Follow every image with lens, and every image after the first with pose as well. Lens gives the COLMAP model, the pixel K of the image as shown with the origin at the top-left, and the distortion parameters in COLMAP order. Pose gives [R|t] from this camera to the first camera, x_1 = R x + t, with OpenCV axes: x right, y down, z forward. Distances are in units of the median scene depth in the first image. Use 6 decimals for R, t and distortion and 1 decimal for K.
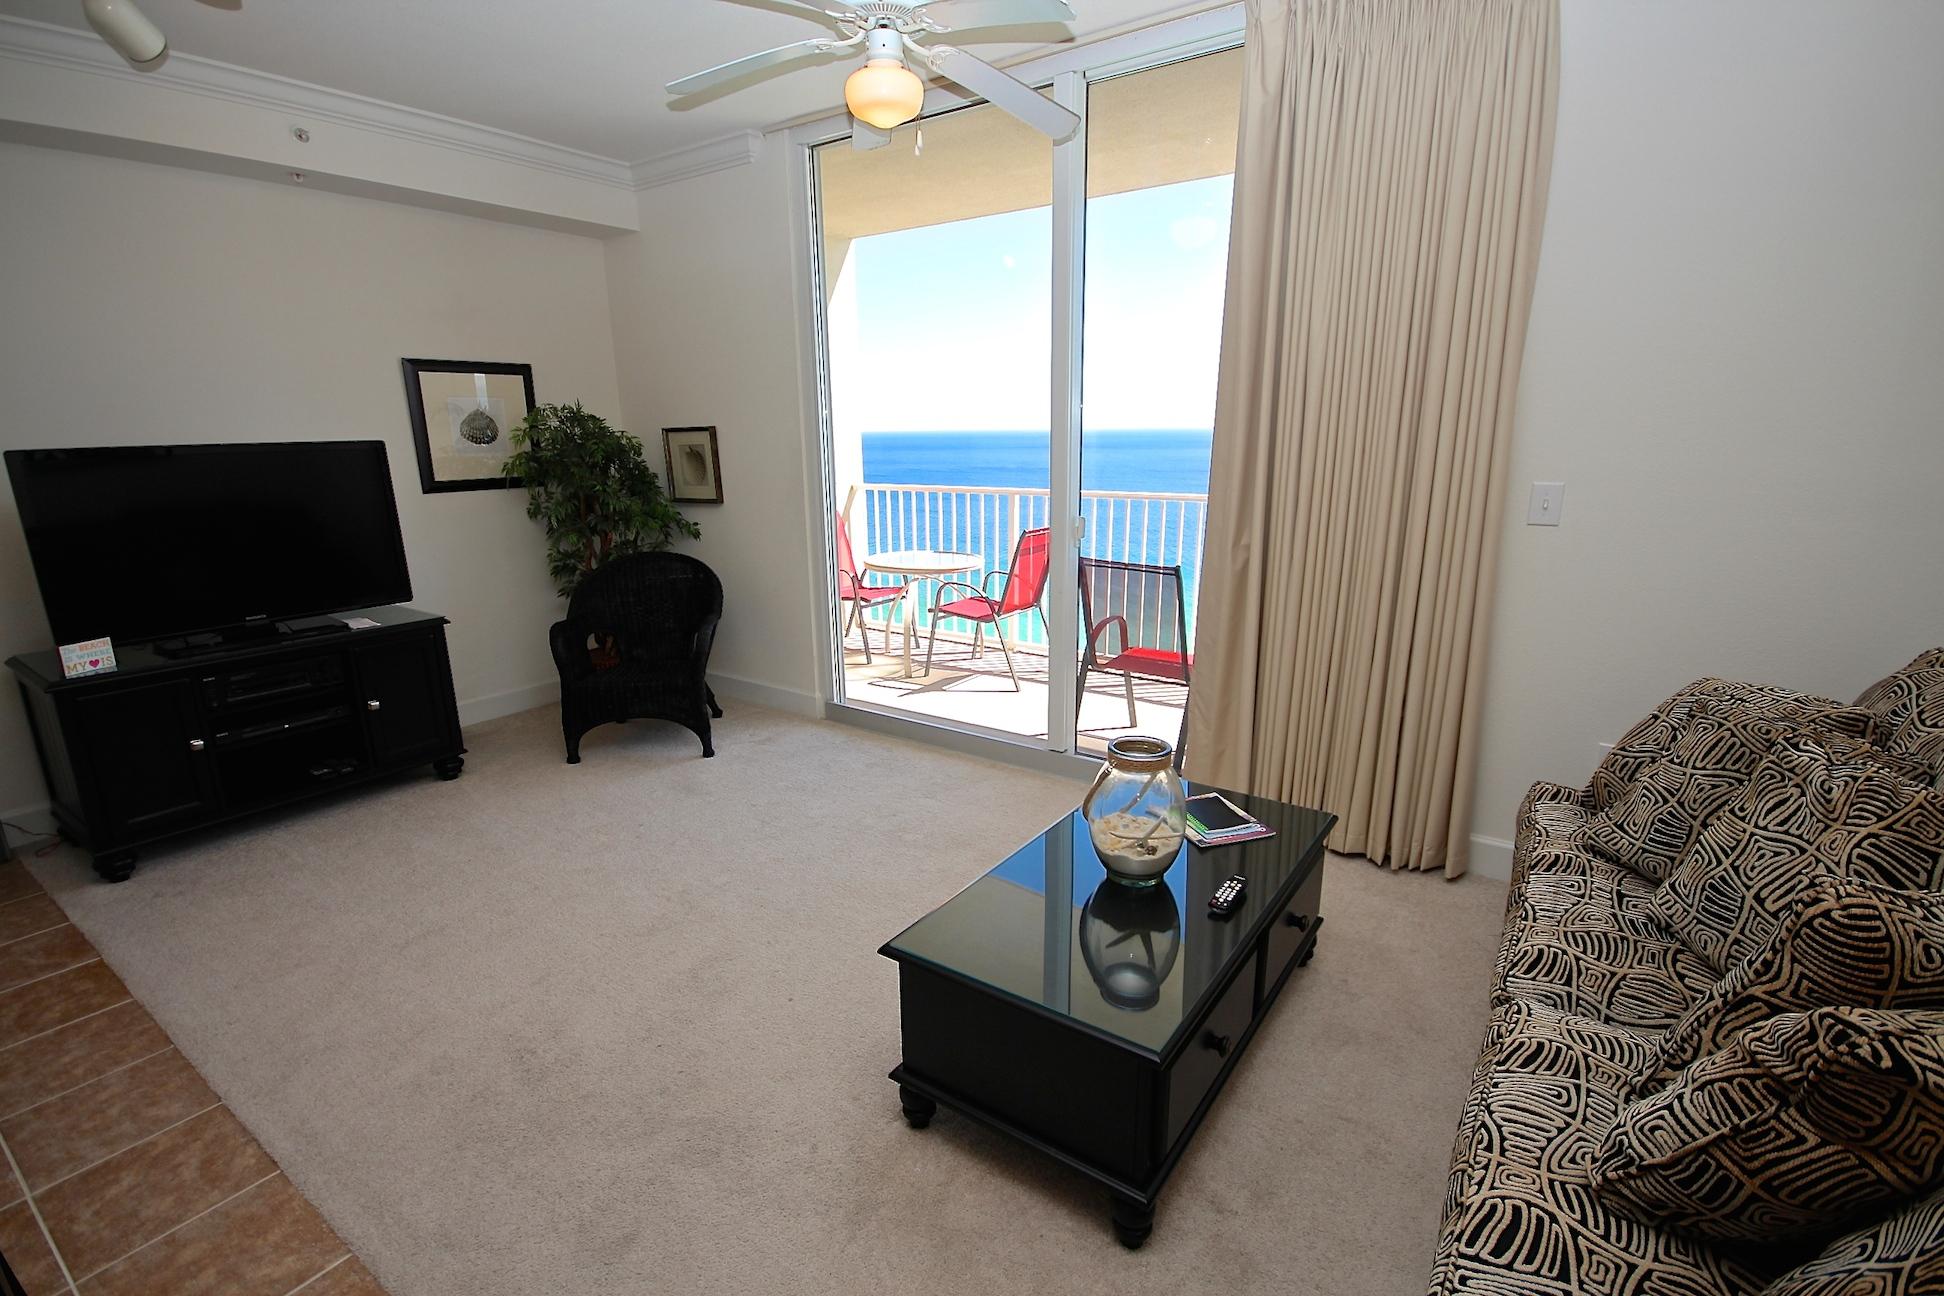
lens RADIAL K [[897.6, 0, 978.7], [0, 897.6, 655.8], [0, 0, 1]] dist [0.011257, -0.017077]
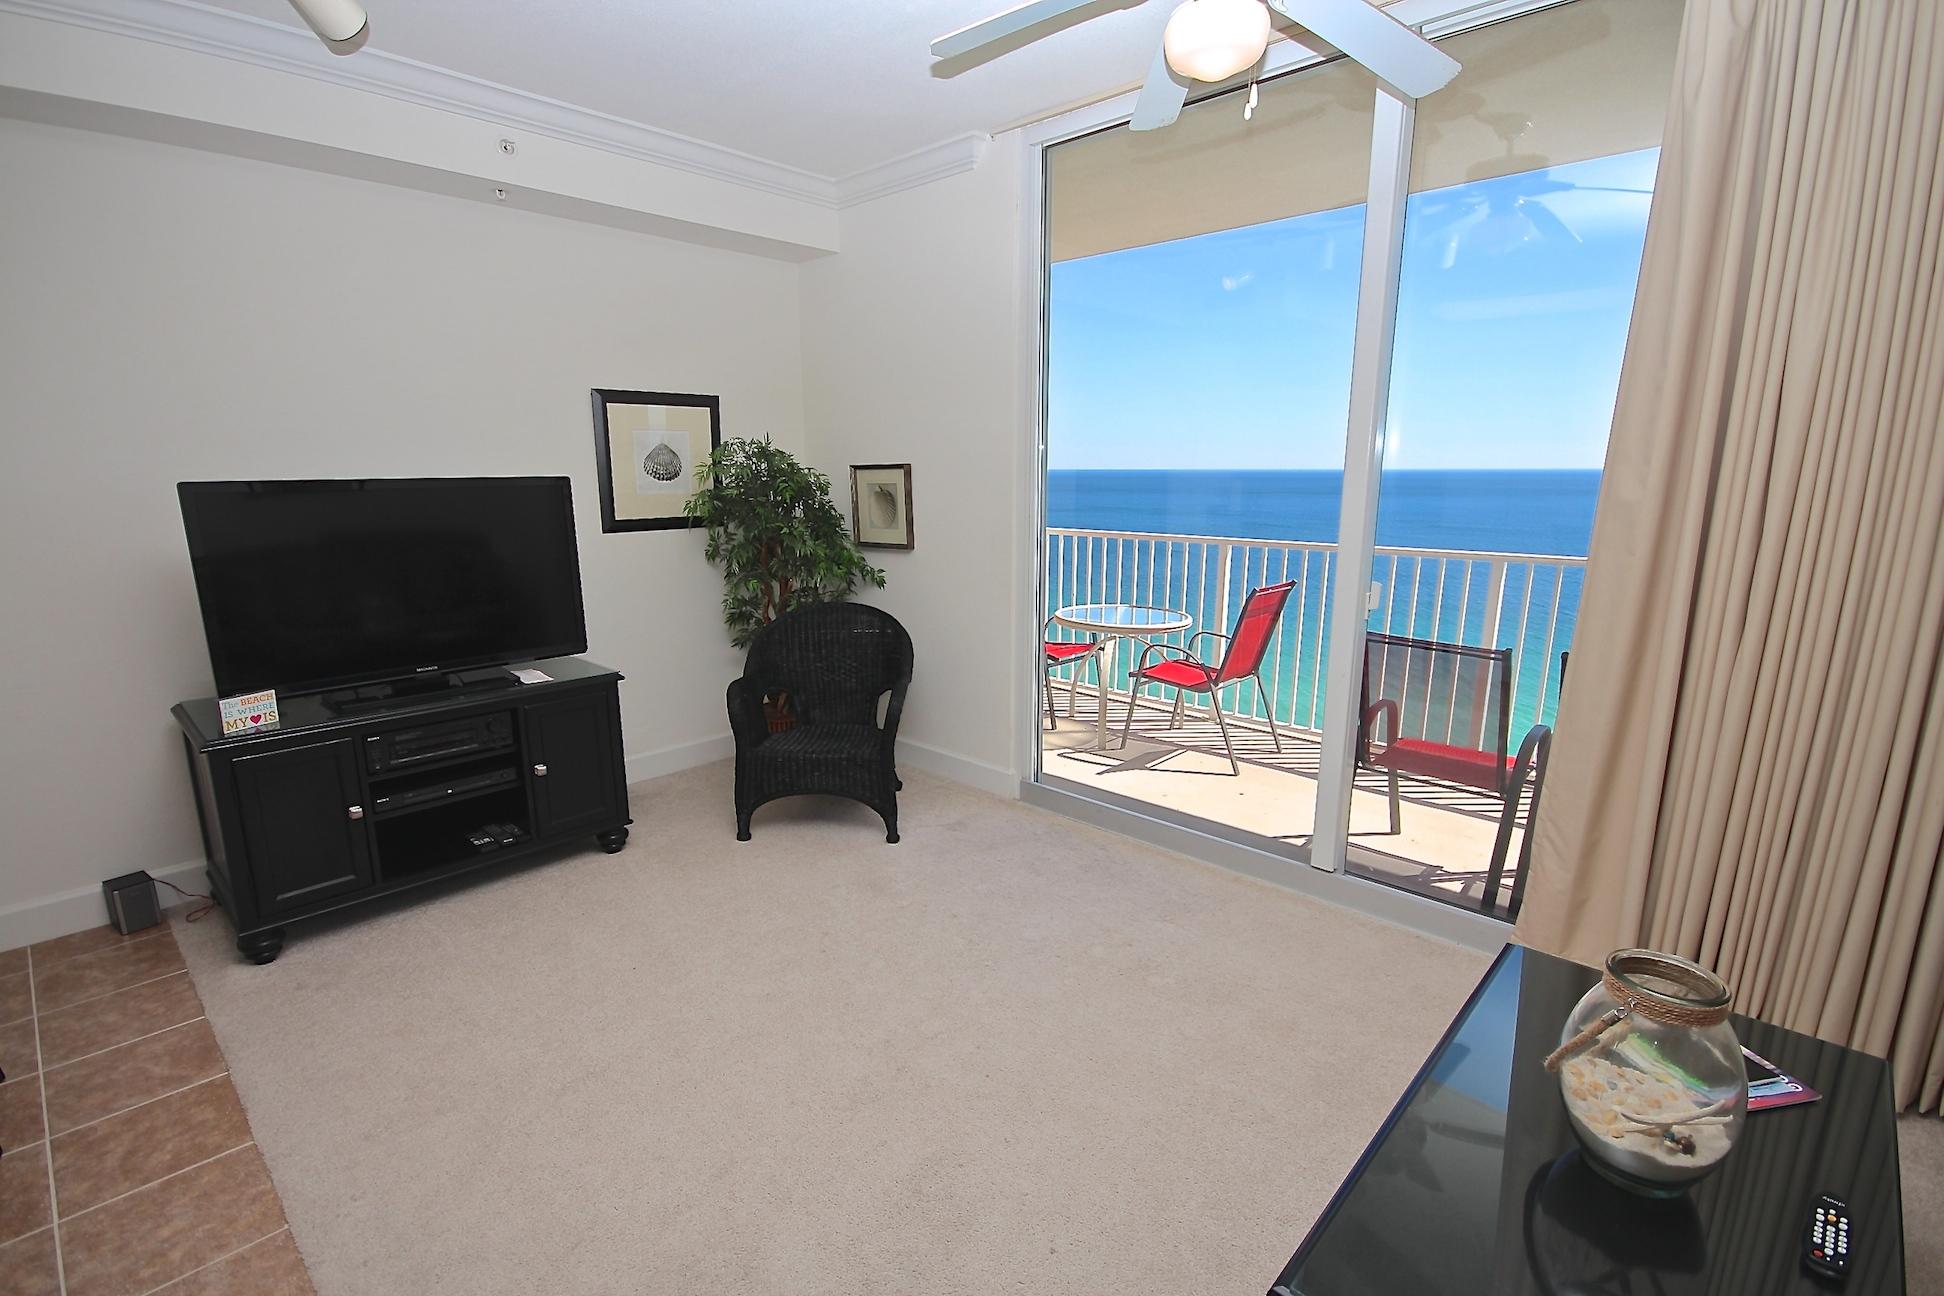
lens RADIAL K [[898.3, 0, 972.0], [0, 898.3, 648.0], [0, 0, 1]] dist [0.001261, -0.011762]
pose [[0.989412, 0.037152, -0.140296, -0.180515], [-0.043848, 0.998027, -0.044936, -0.062697], [0.138350, 0.050612, 0.989089, 0.240546]]
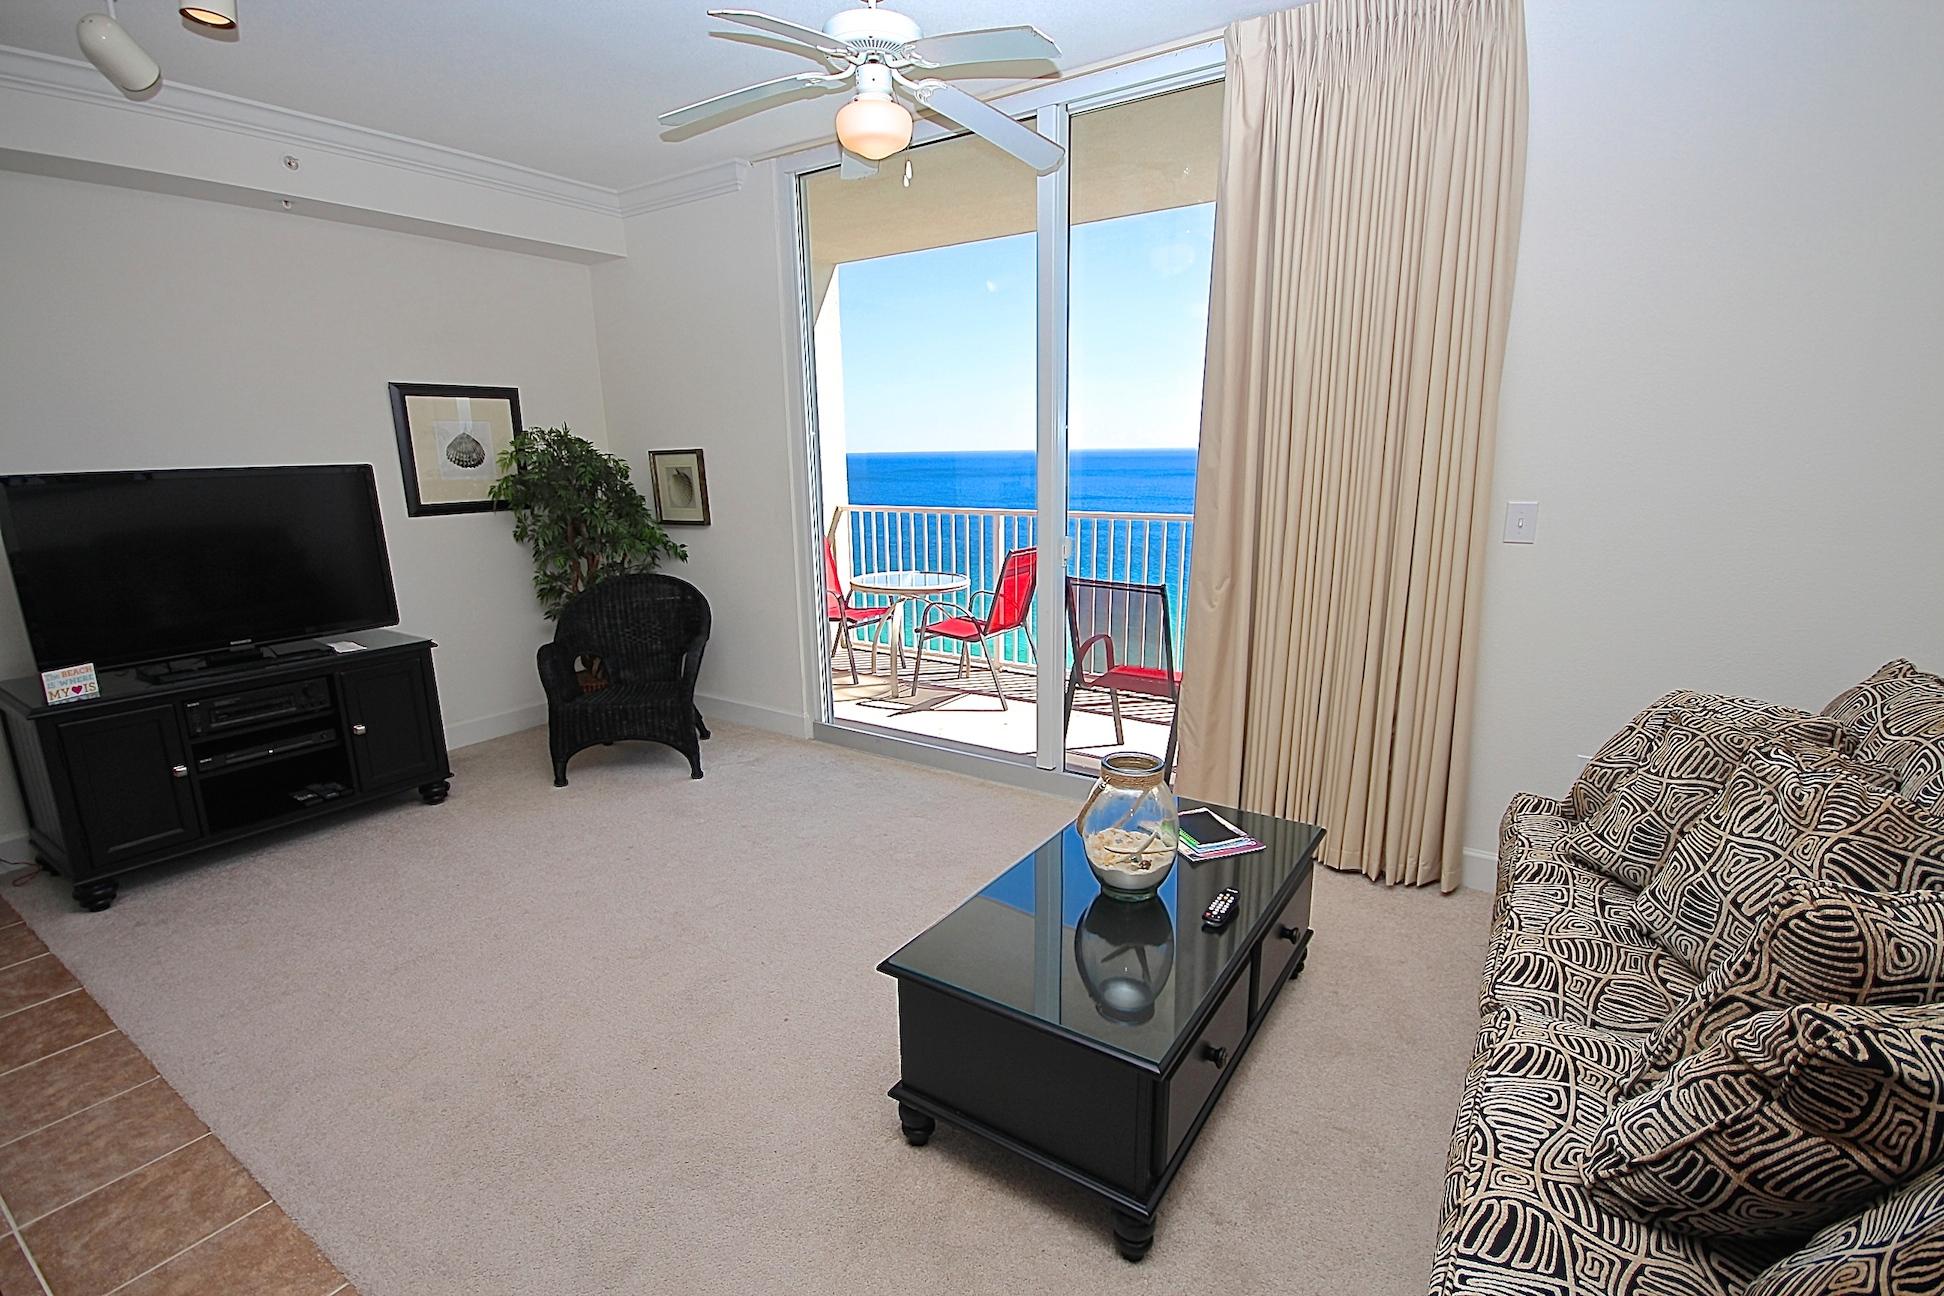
lens RADIAL K [[897.6, 0, 978.7], [0, 897.6, 655.8], [0, 0, 1]] dist [0.011257, -0.017077]
pose [[0.999751, -0.007635, 0.020956, -0.012718], [0.008102, 0.999719, -0.022288, 0.001574], [-0.020780, 0.022453, 0.999532, -0.012311]]
